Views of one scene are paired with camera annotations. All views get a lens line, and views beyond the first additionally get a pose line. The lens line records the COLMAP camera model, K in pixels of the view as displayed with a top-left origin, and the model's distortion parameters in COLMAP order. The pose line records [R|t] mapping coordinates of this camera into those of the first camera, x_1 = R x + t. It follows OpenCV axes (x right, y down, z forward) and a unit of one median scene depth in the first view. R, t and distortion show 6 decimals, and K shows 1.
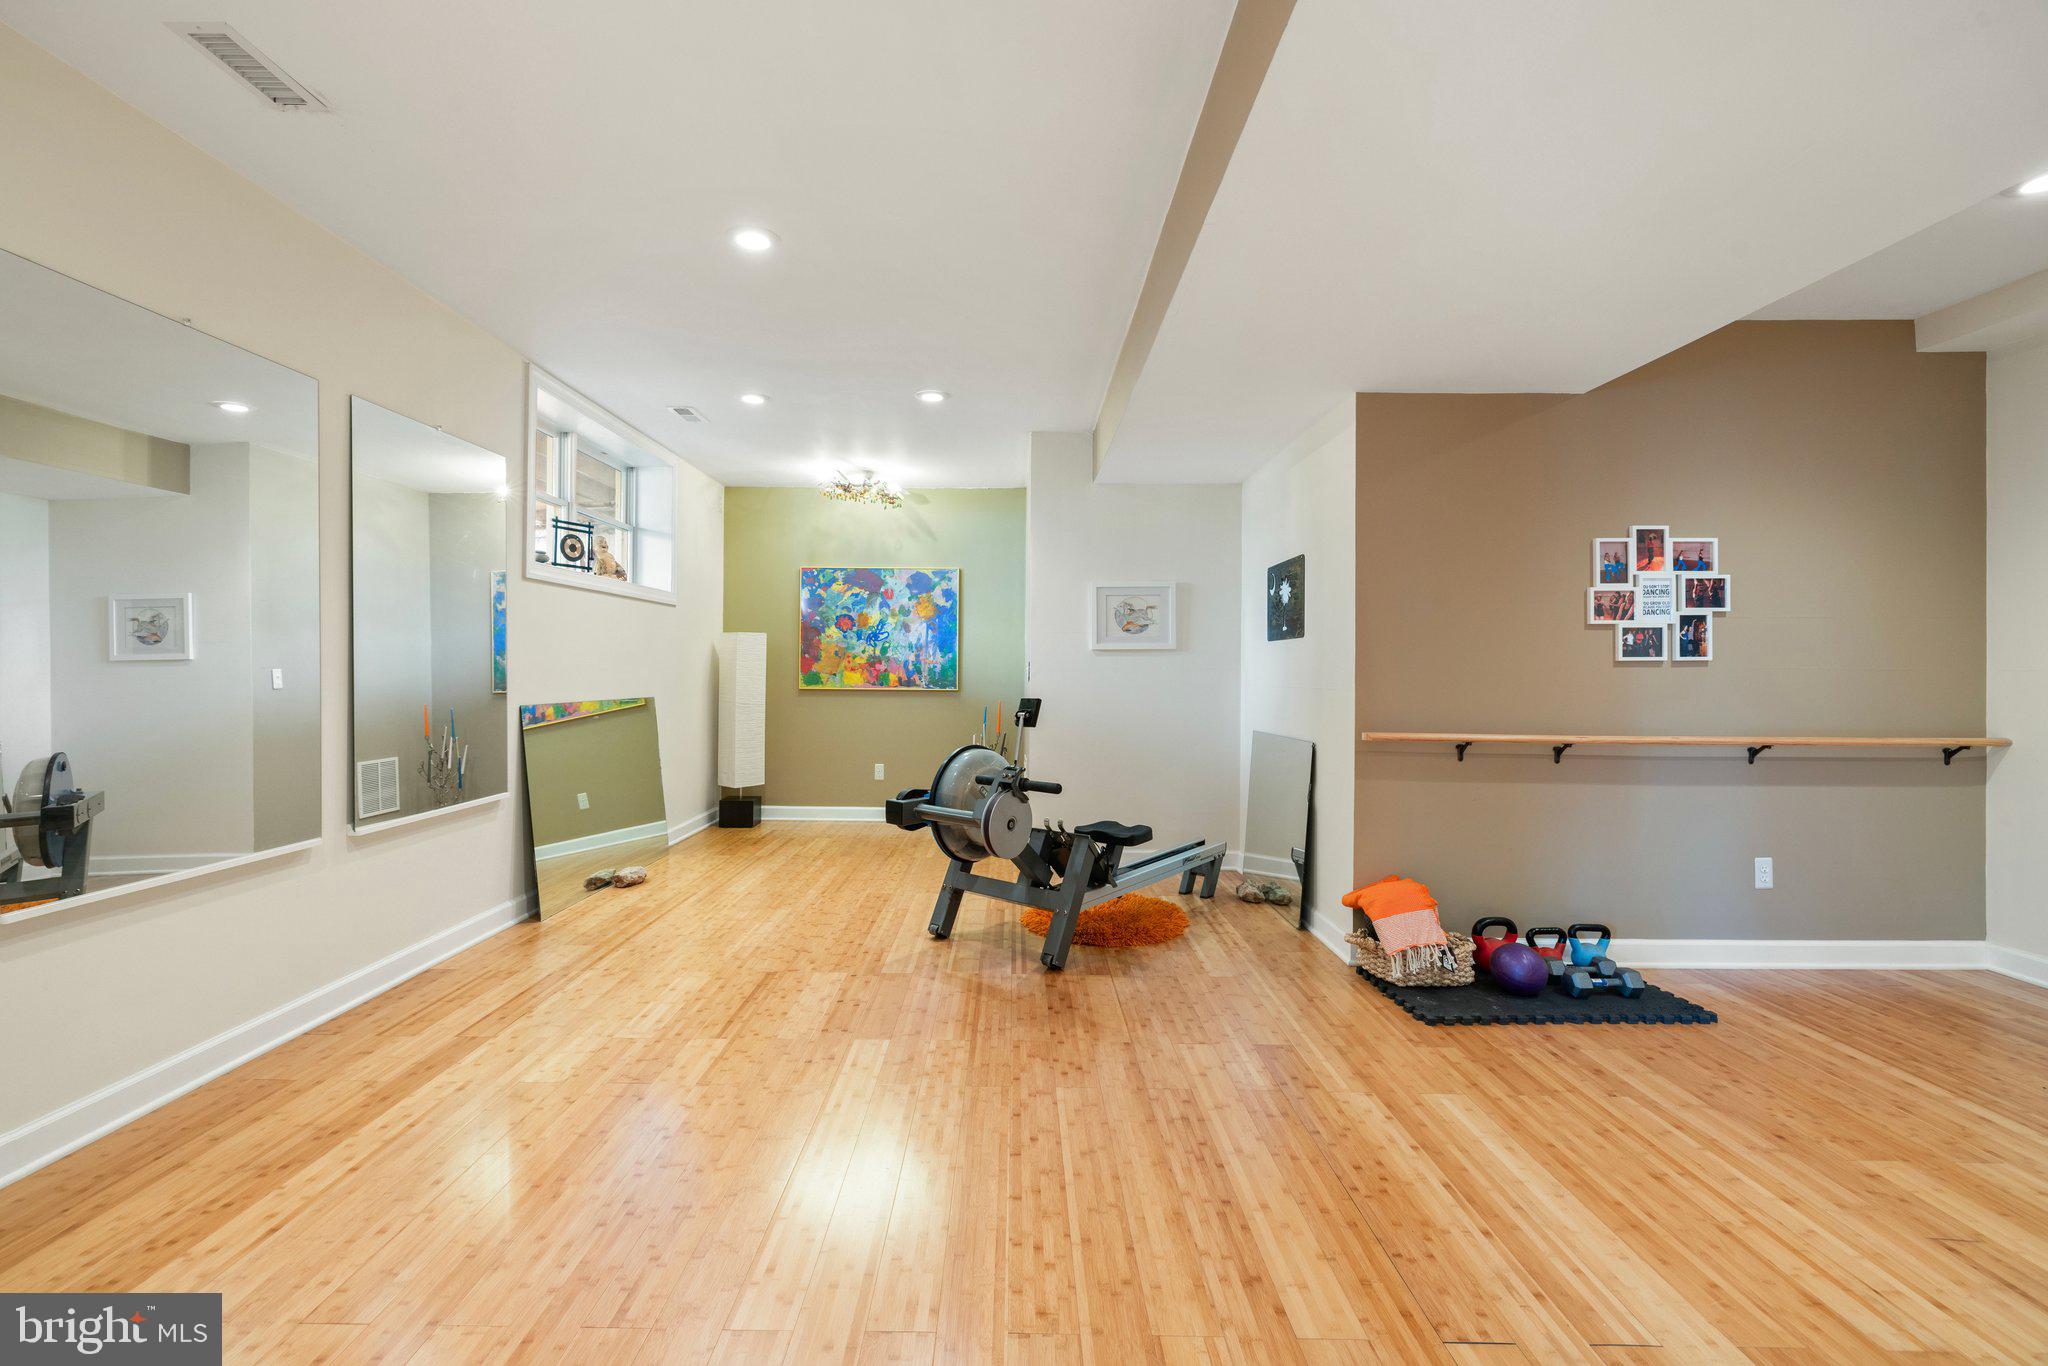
lens RADIAL K [[863.9, 0, 1007.2], [0, 863.9, 667.0], [0, 0, 1]] dist [0.000265, -0.000491]
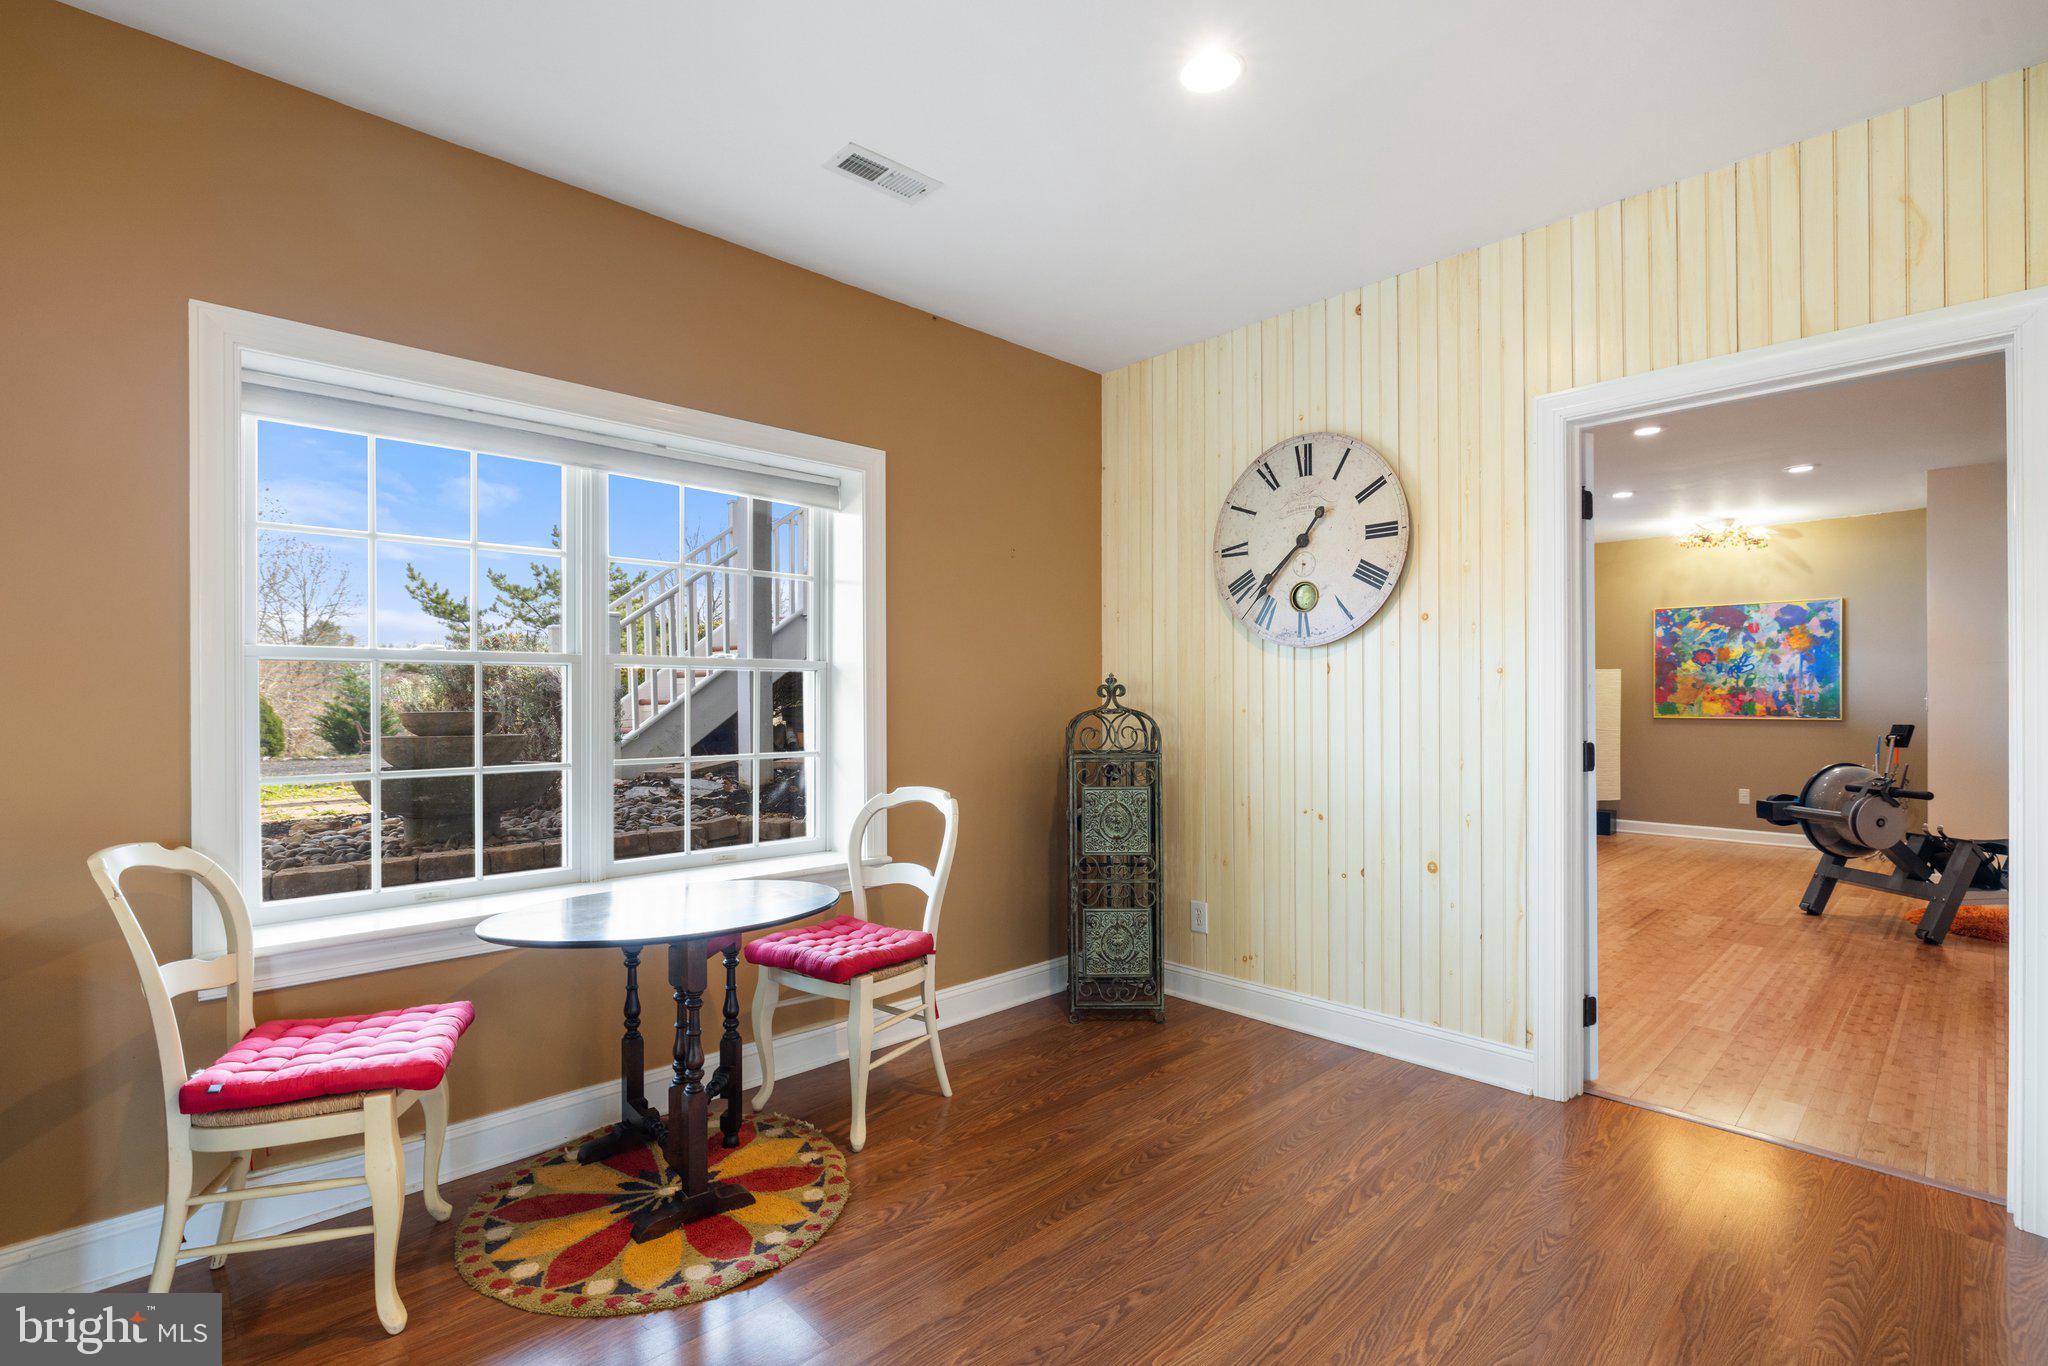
lens RADIAL K [[930.7, 0, 1016.2], [0, 930.7, 699.9], [0, 0, 1]] dist [-0.003100, 0.000320]
pose [[0.694728, -0.007731, -0.719231, 0.056723], [0.010992, 0.999940, -0.000130, -0.007264], [0.719188, -0.007816, 0.694771, -0.471097]]
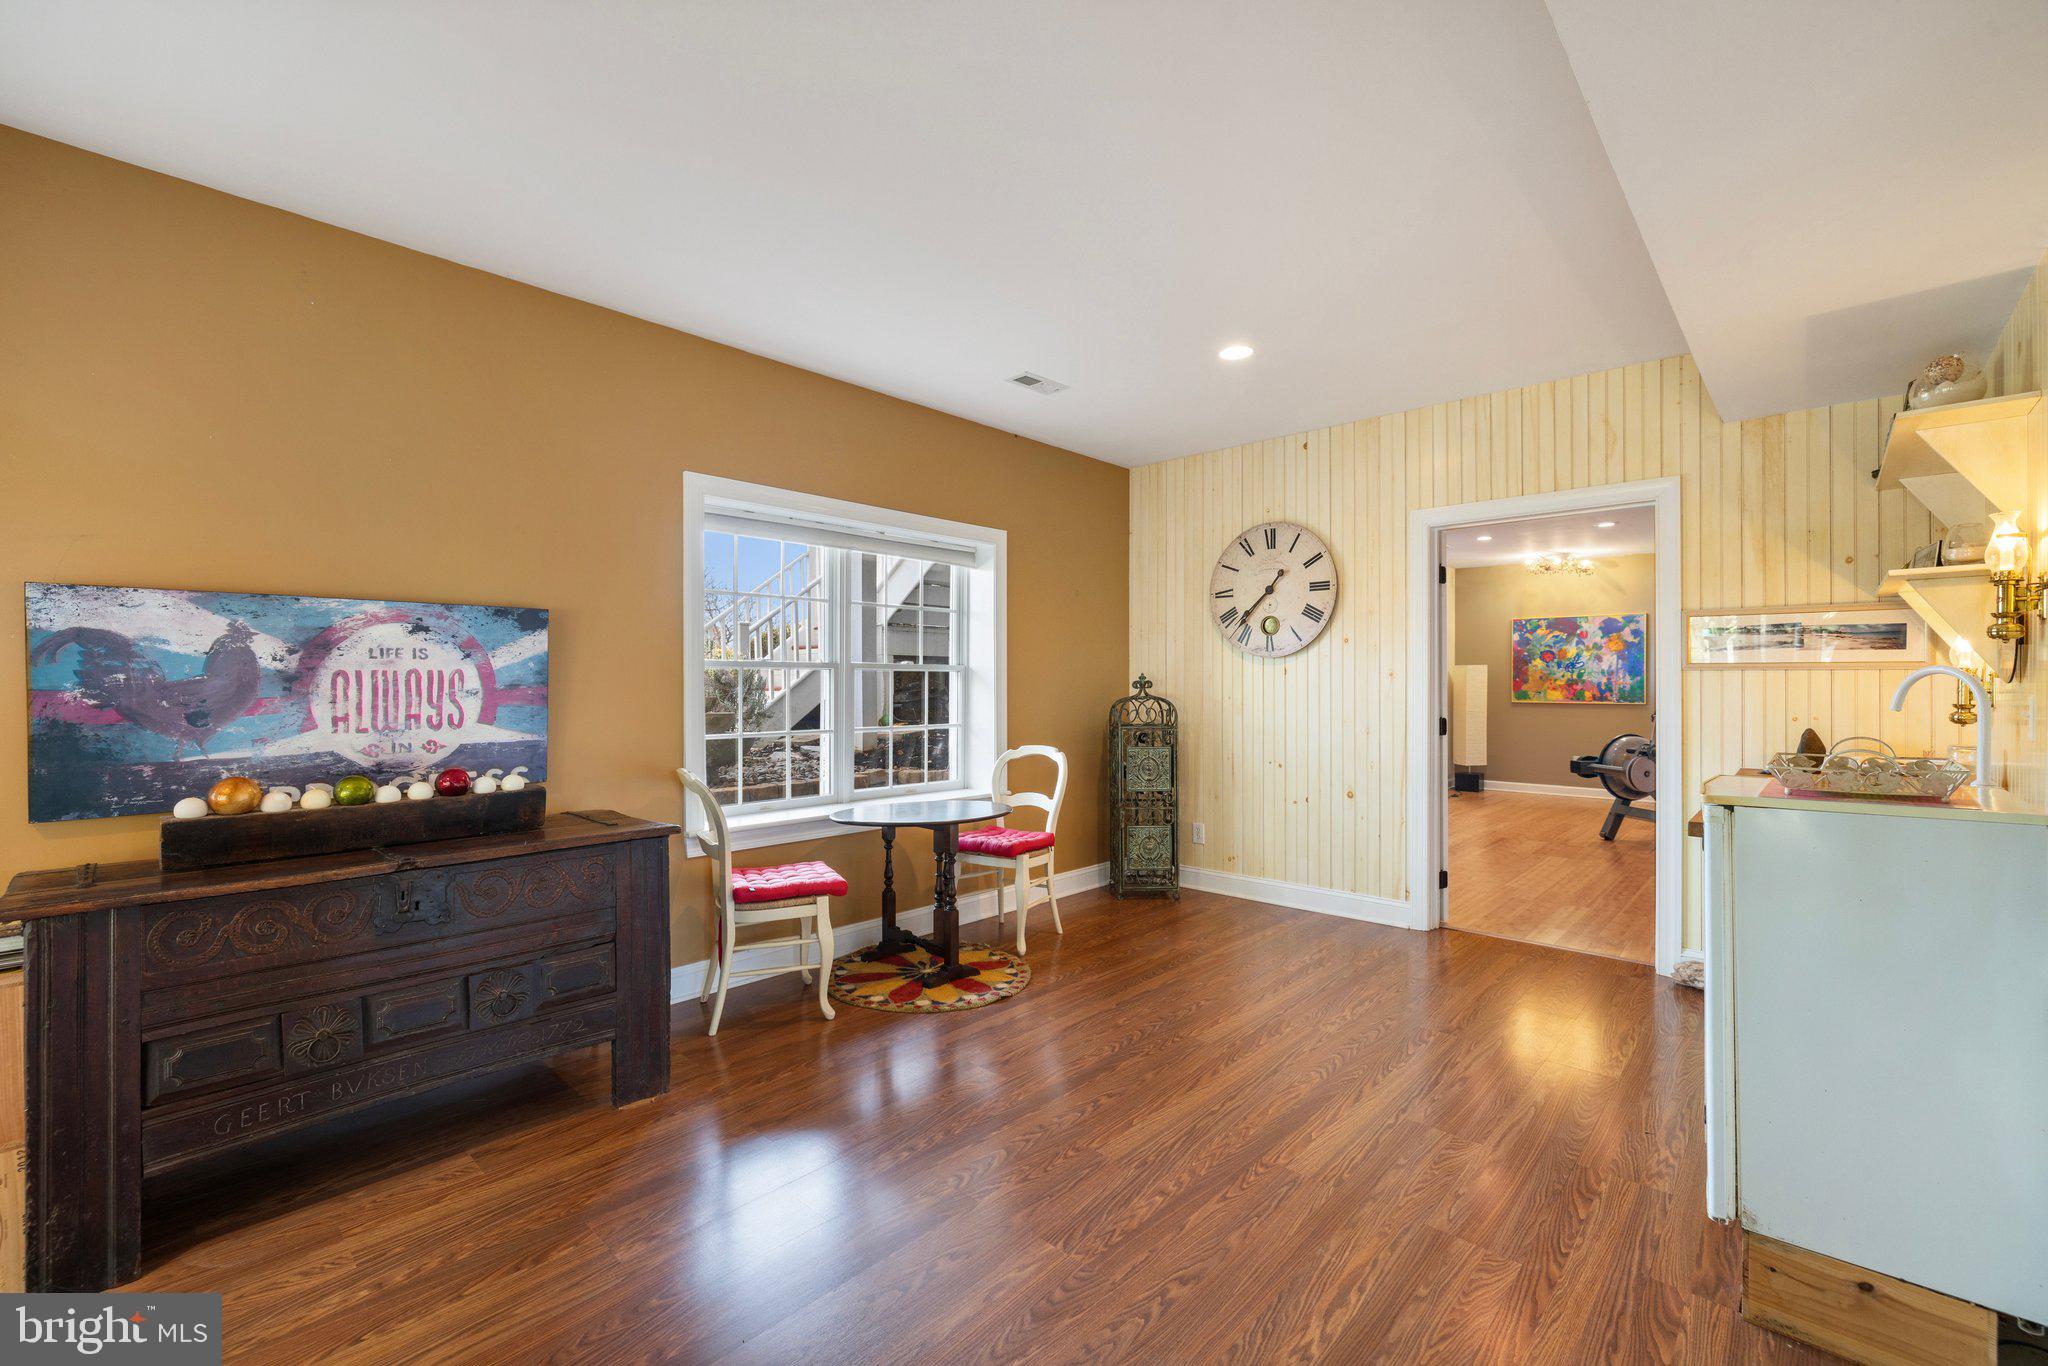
lens RADIAL K [[861.1, 0, 1005.0], [0, 861.1, 684.0], [0, 0, 1]] dist [0.000529, -0.000060]
pose [[0.728482, -0.006220, -0.685037, 0.146259], [0.008554, 0.999963, 0.000016, -0.014065], [0.685012, -0.005871, 0.728508, -0.712914]]
